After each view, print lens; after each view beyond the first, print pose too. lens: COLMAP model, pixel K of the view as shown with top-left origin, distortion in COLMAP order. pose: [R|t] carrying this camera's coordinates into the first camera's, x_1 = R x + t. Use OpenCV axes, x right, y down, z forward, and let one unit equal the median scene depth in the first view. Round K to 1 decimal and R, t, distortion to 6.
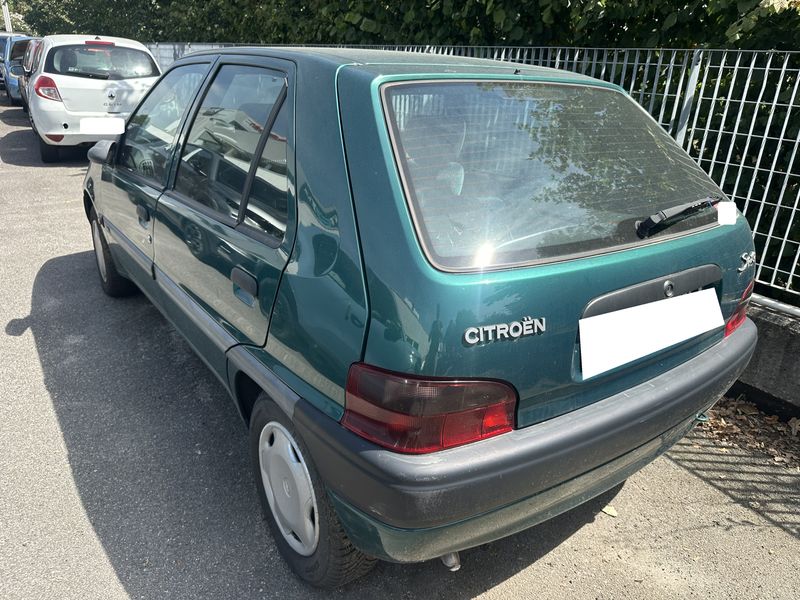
lens RADIAL K [[582.5, 0, 400.0], [0, 582.5, 300.0], [0, 0, 1]] dist [0.001495, -0.075504]
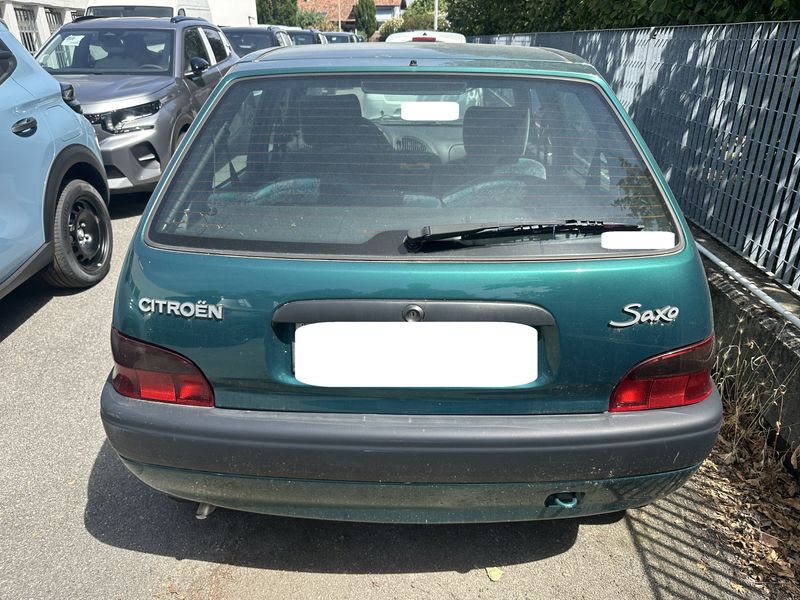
lens RADIAL K [[589.9, 0, 400.0], [0, 589.9, 300.0], [0, 0, 1]] dist [0.012927, 0.002083]
pose [[0.807662, 0.193768, -0.556898, 1.128412], [-0.187757, 0.979816, 0.068617, -0.118026], [0.558953, 0.049142, 0.827742, 0.288794]]
